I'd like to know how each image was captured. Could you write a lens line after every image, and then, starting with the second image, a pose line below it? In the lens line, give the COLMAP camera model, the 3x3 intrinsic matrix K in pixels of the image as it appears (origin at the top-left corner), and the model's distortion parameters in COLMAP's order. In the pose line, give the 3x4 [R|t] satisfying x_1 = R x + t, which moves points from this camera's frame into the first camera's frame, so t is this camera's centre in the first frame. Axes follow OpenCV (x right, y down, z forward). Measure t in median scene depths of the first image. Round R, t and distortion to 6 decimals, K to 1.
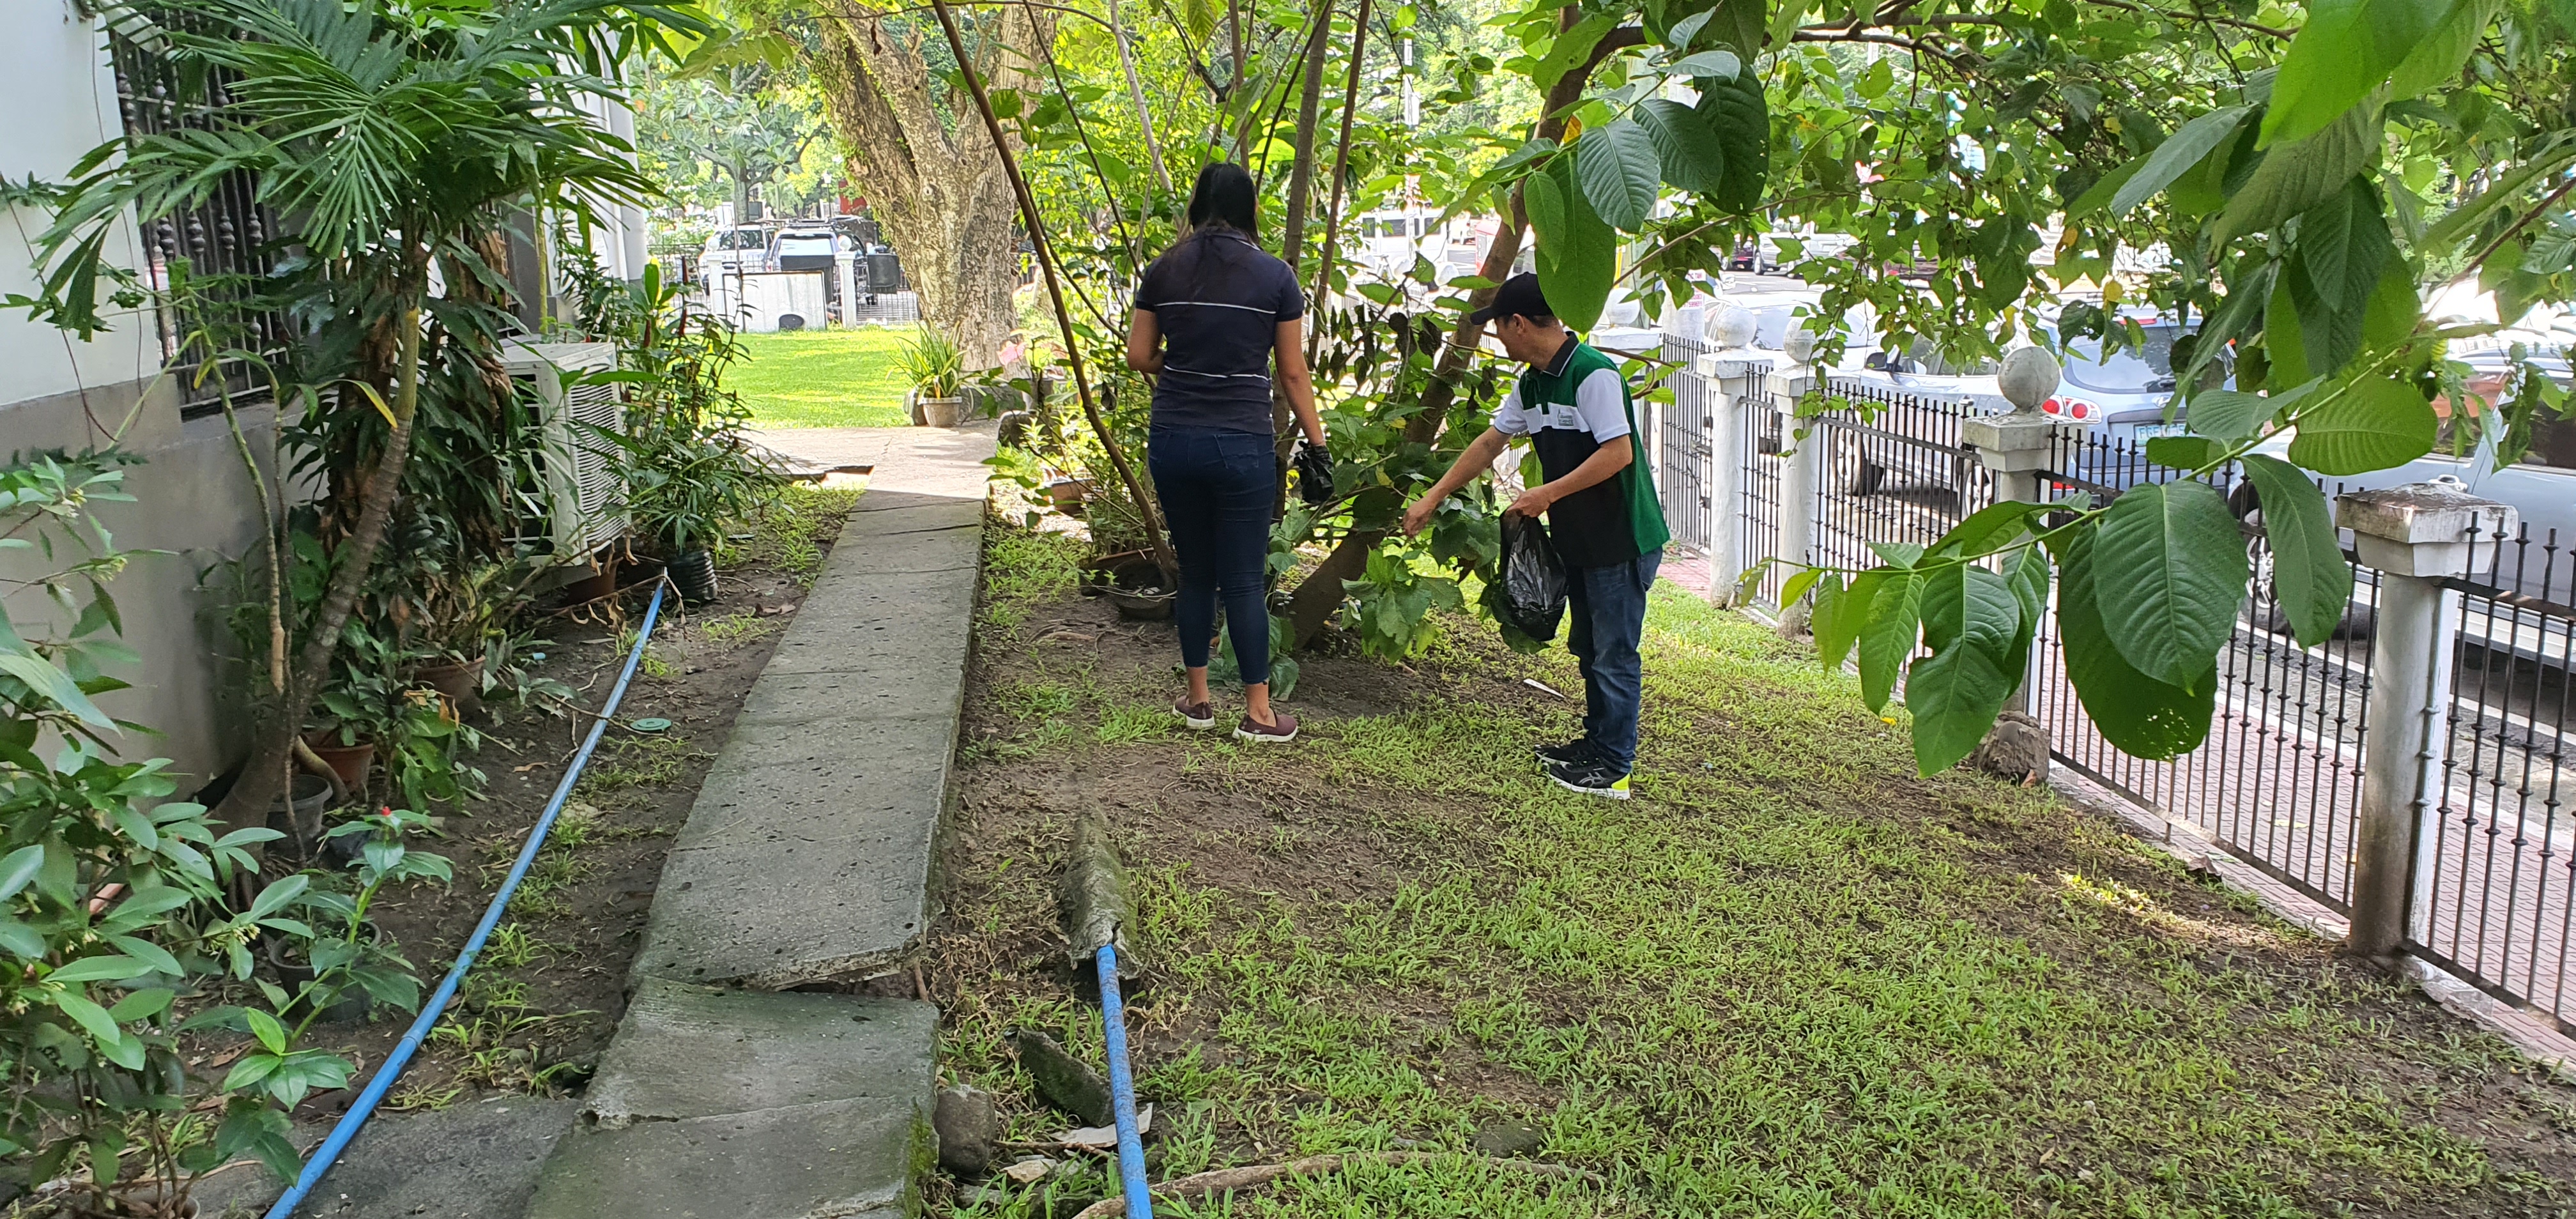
lens RADIAL K [[2097.8, 0, 1337.2], [0, 2097.8, 610.9], [0, 0, 1]] dist [0.110135, -0.290934]
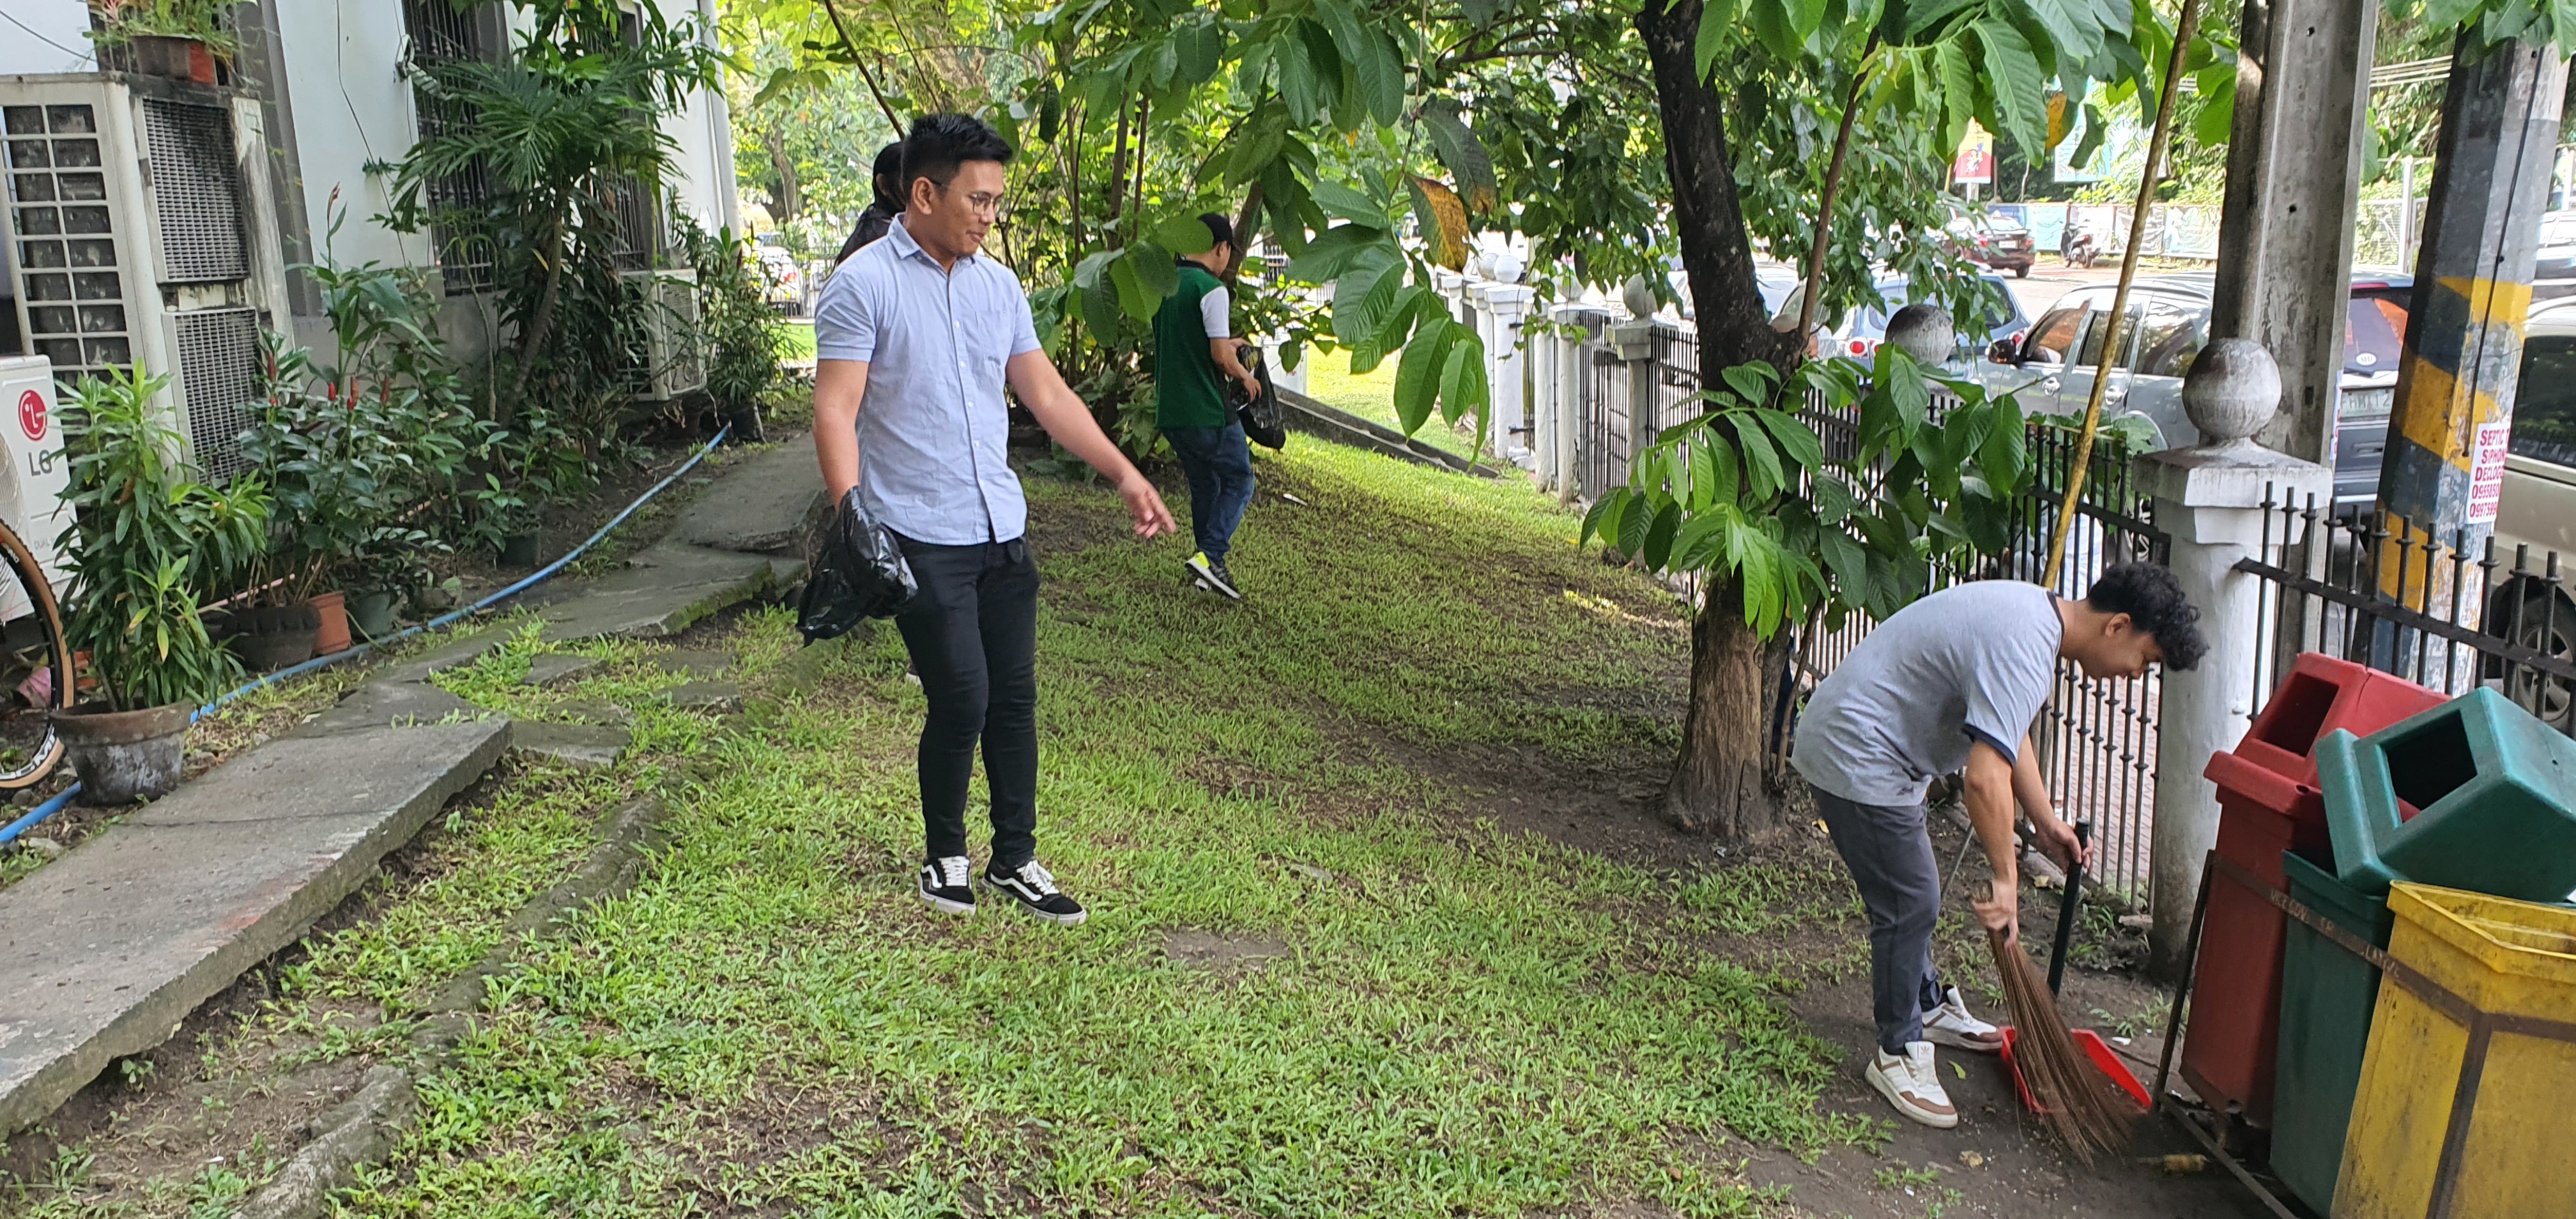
lens RADIAL K [[2097.8, 0, 1337.2], [0, 2097.8, 610.9], [0, 0, 1]] dist [0.110135, -0.290934]
pose [[0.996945, 0.006199, -0.077863, 0.369717], [-0.006257, 0.999980, -0.000495, 0.177625], [0.077858, 0.000981, 0.996964, -0.765908]]
